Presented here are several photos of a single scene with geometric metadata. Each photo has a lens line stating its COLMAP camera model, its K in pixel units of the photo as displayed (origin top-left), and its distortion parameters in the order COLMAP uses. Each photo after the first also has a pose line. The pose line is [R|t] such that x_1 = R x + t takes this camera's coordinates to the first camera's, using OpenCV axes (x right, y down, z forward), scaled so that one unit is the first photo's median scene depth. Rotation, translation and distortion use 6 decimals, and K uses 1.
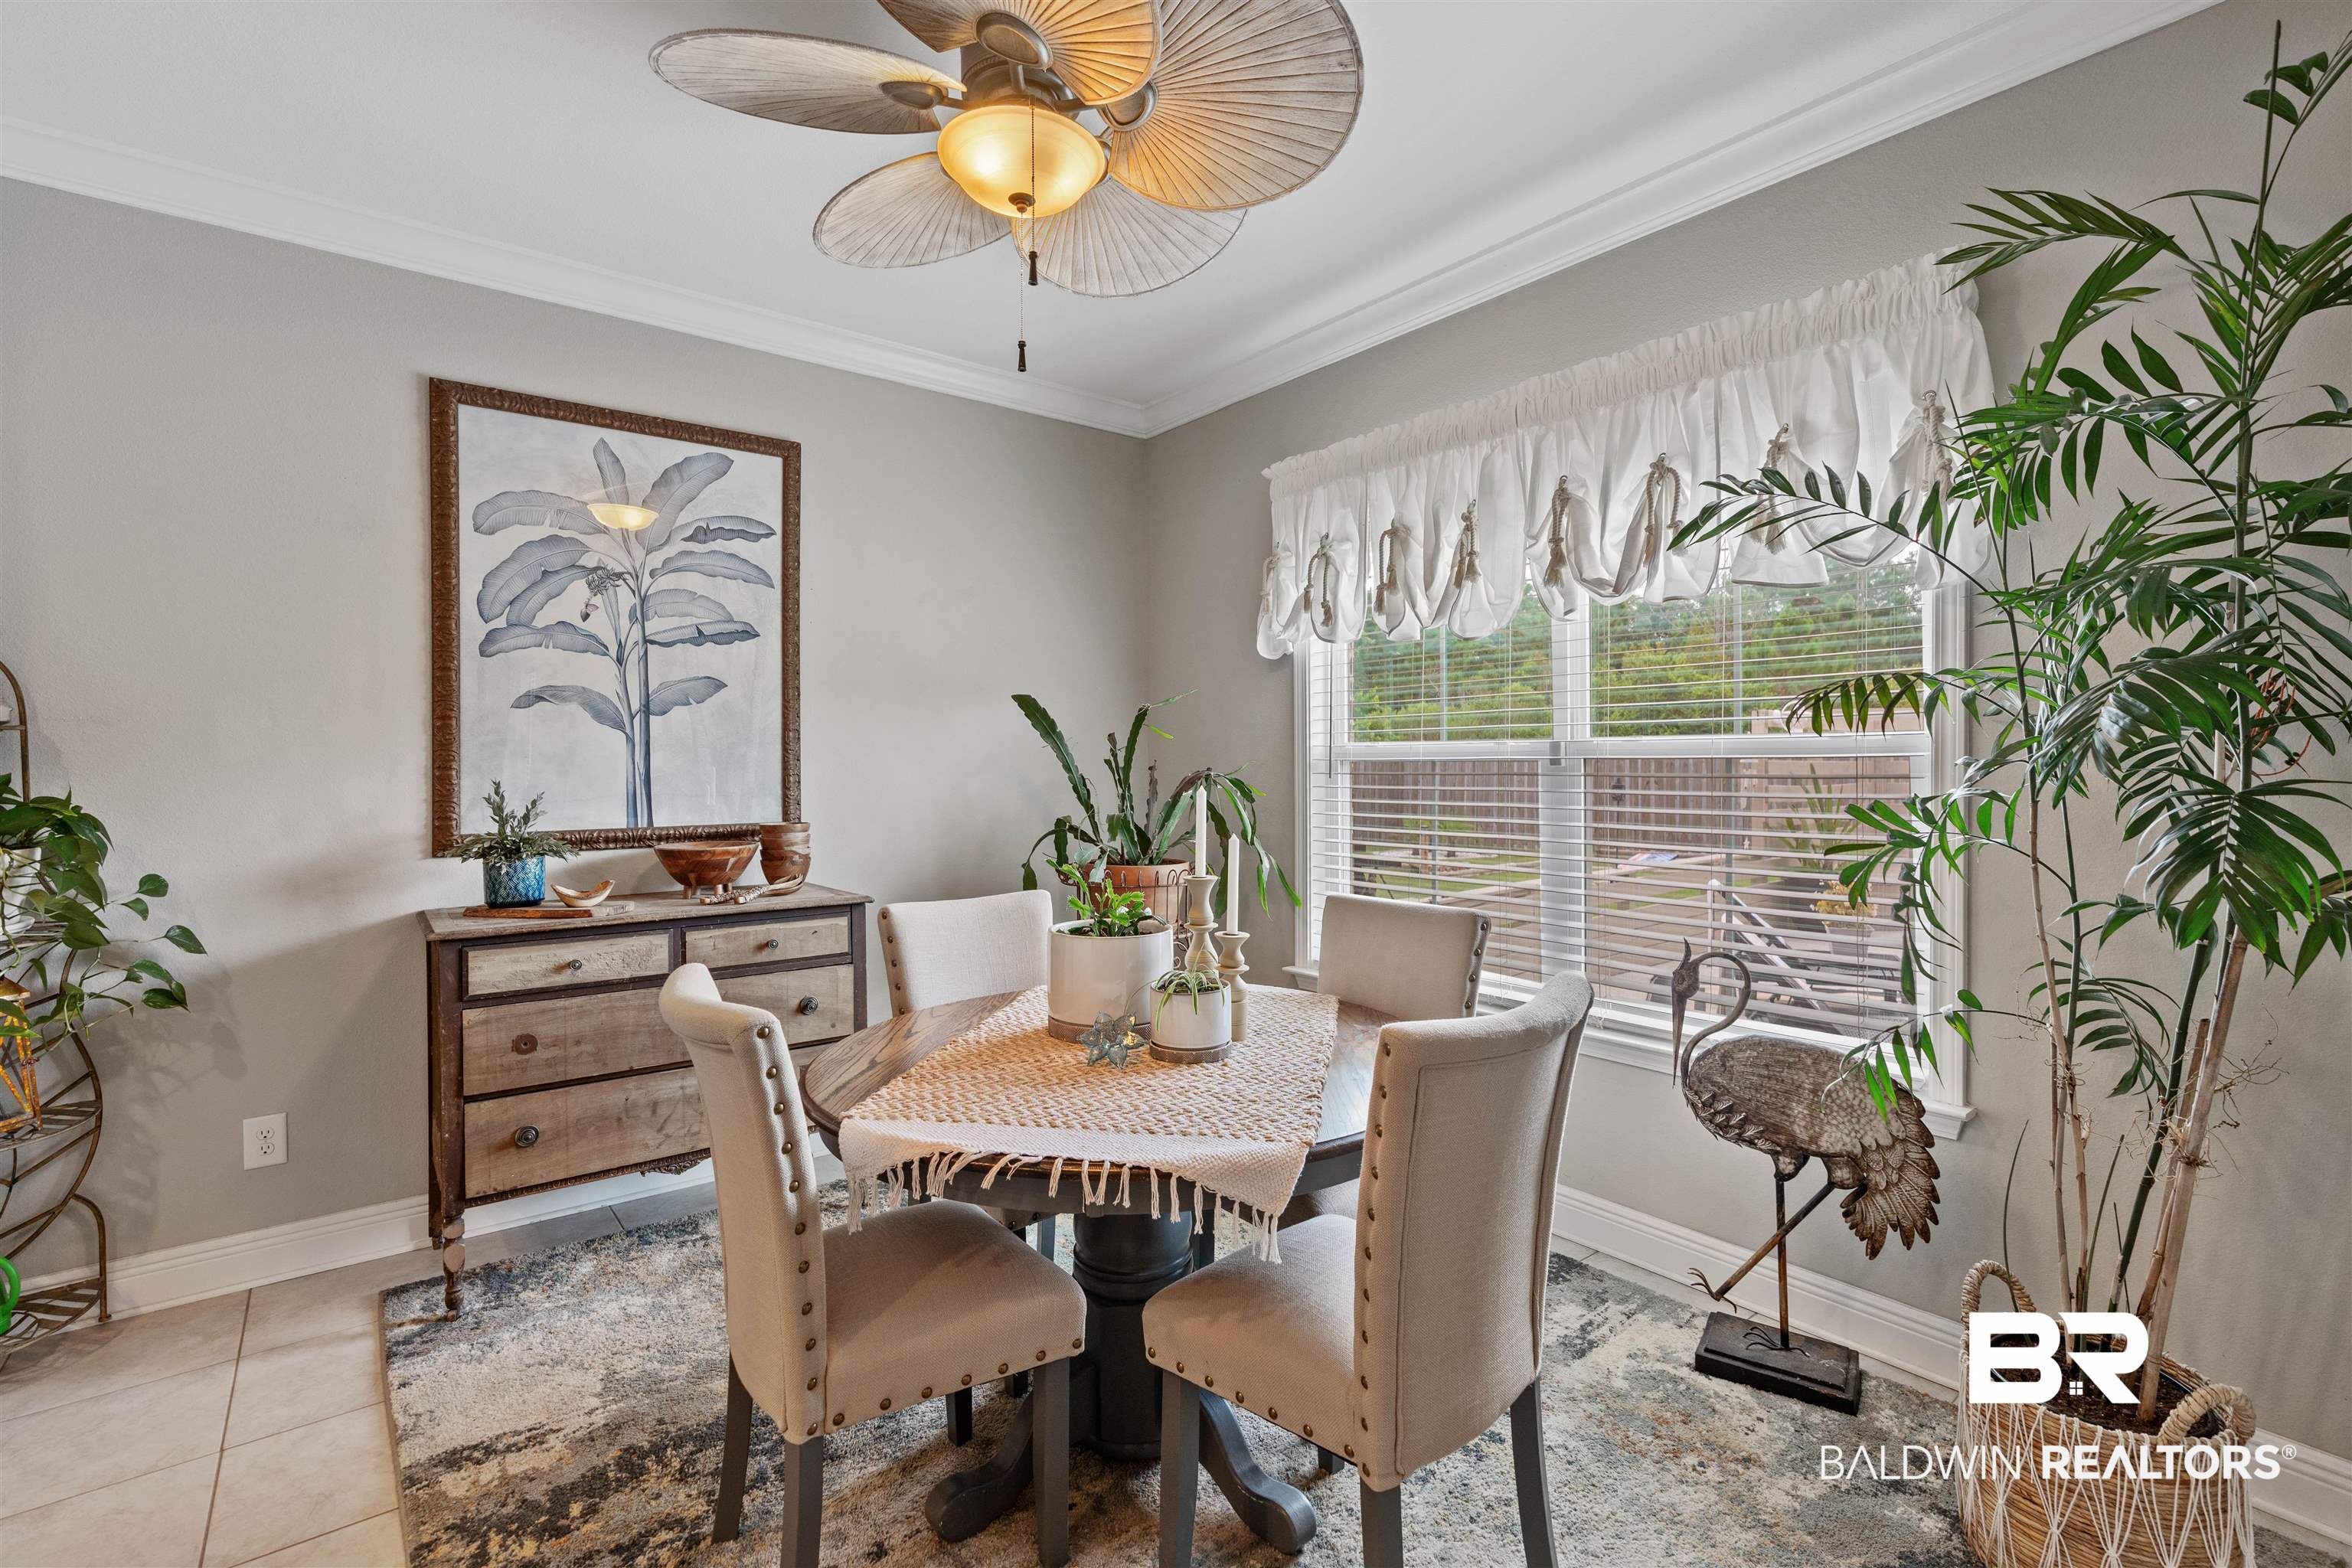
lens RADIAL K [[1051.1, 0, 1178.0], [0, 1051.1, 773.9], [0, 0, 1]] dist [-0.010021, 0.003907]
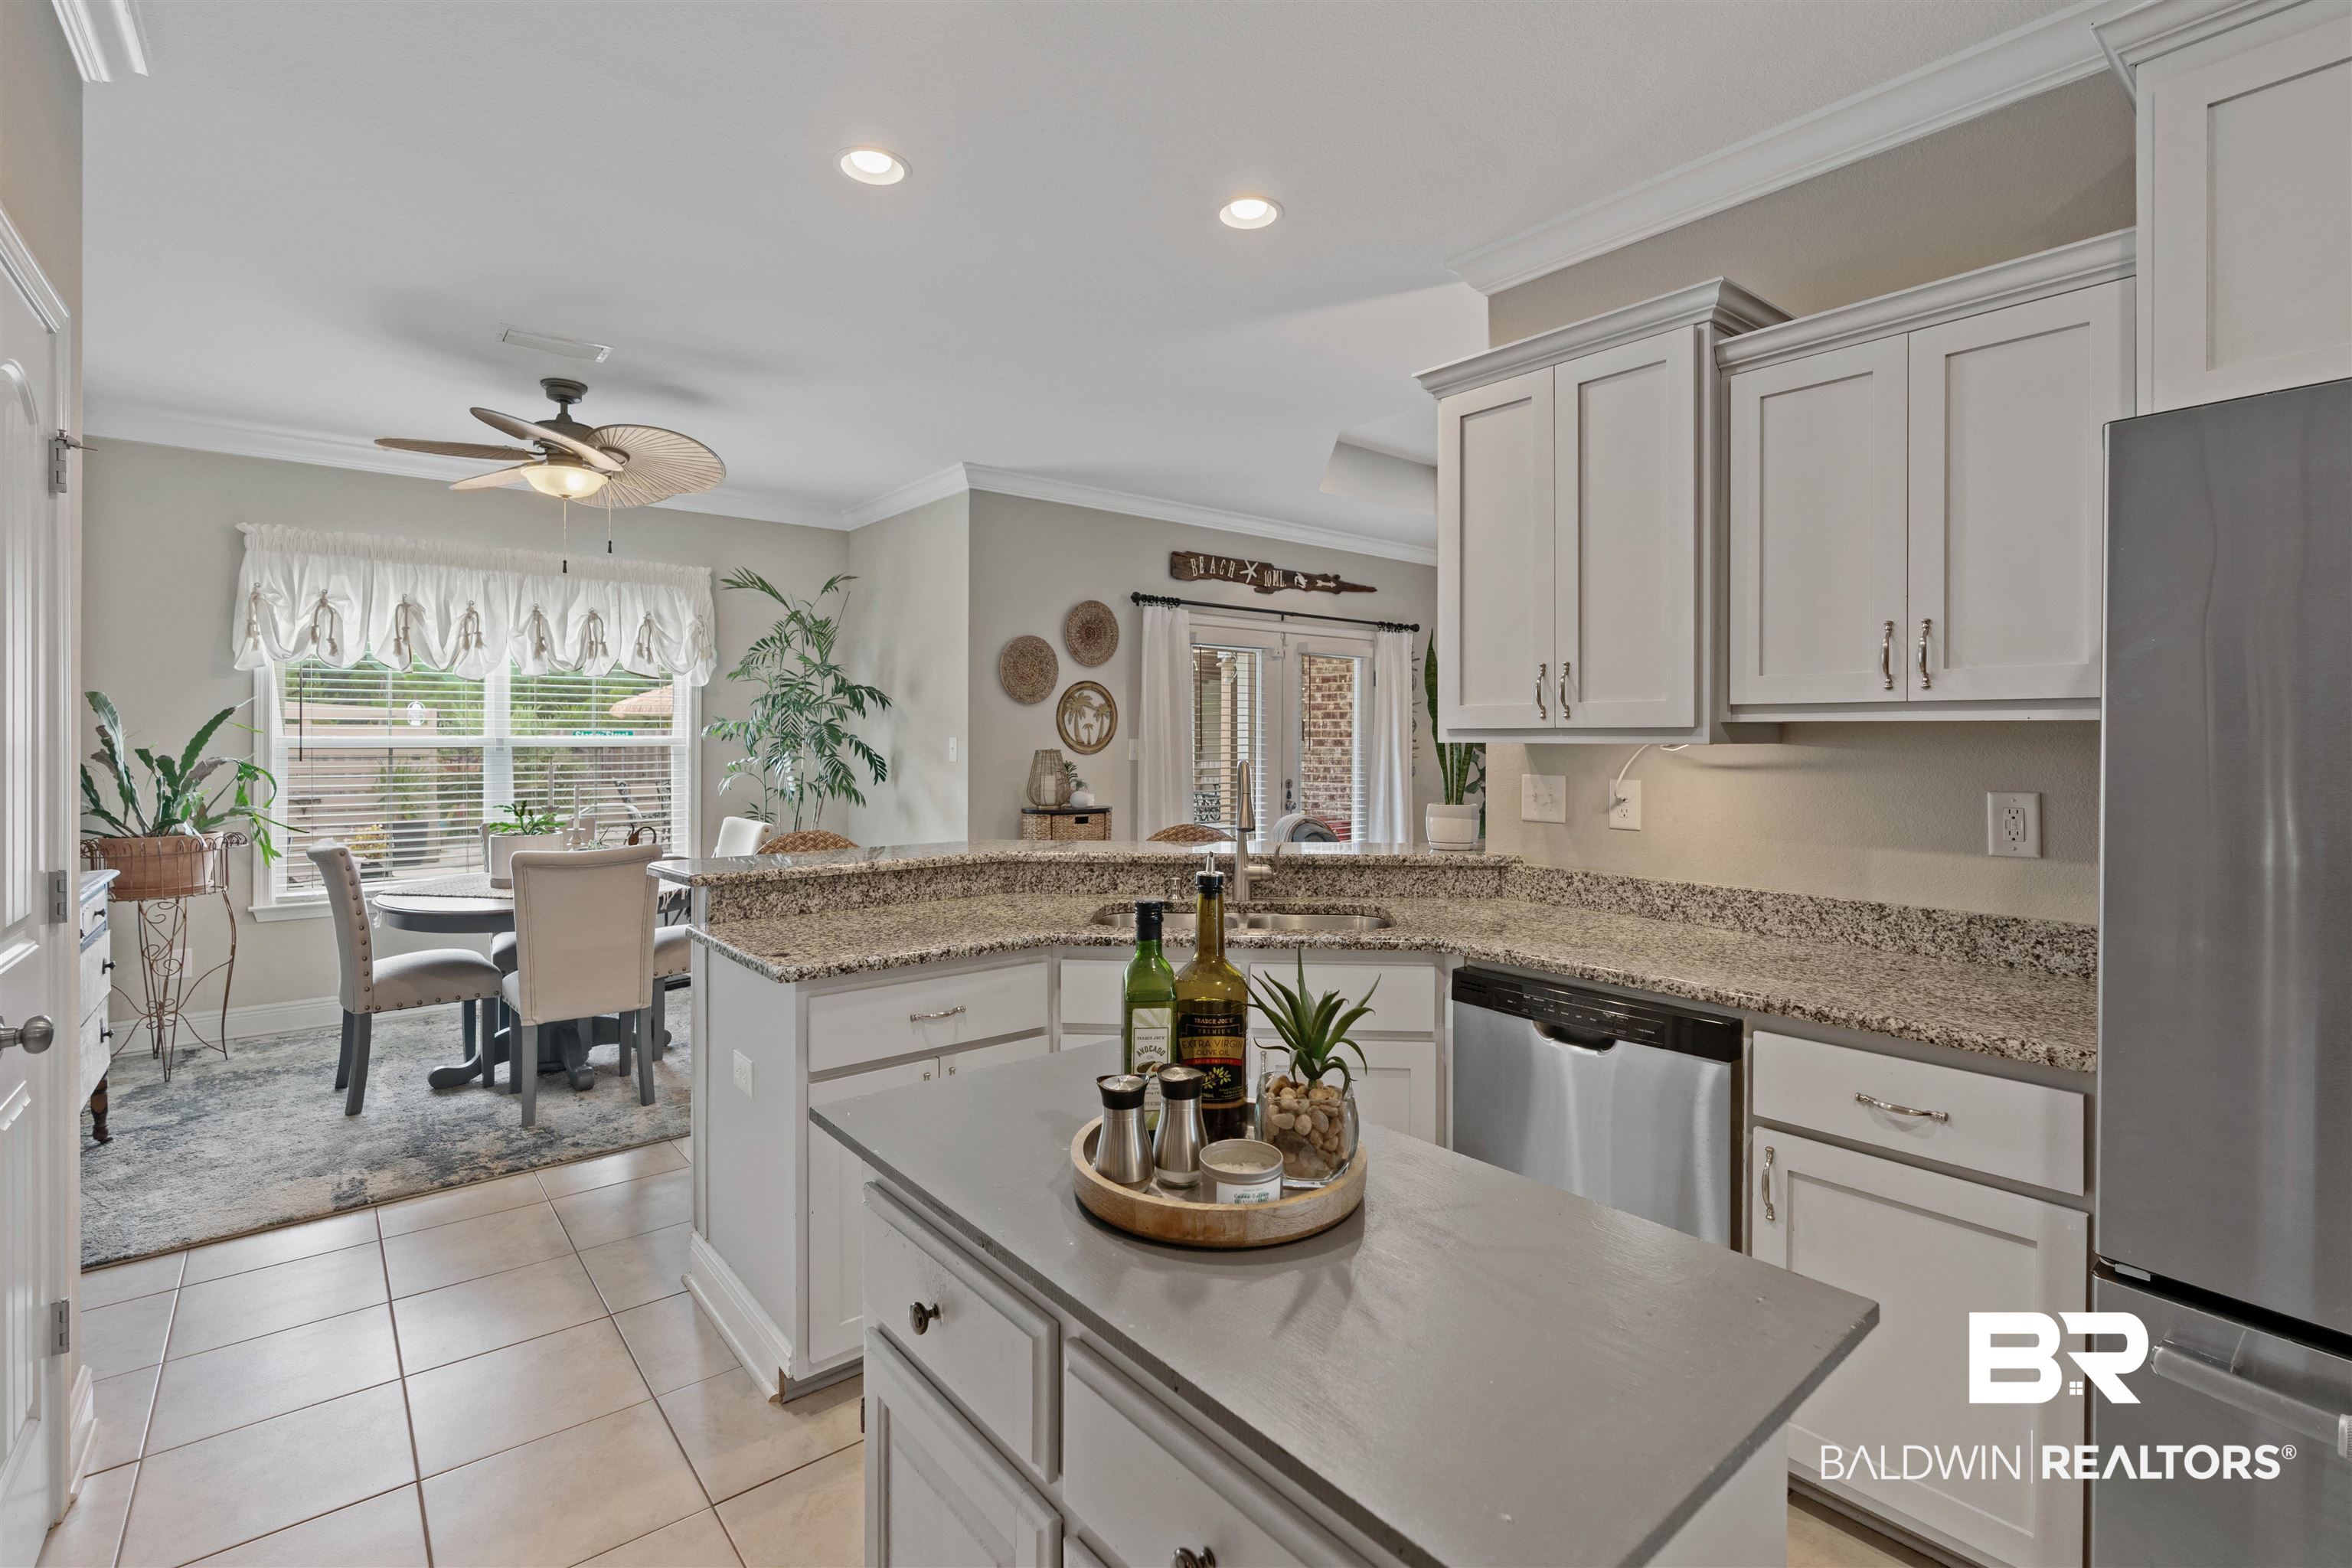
lens RADIAL K [[1051.1, 0, 1160.4], [0, 1051.1, 737.7], [0, 0, 1]] dist [-0.010021, 0.003907]
pose [[-0.004645, 0.003958, 0.999981, -1.617445], [0.010233, 0.999940, -0.003910, -0.013134], [-0.999937, 0.010215, -0.004686, -0.161384]]
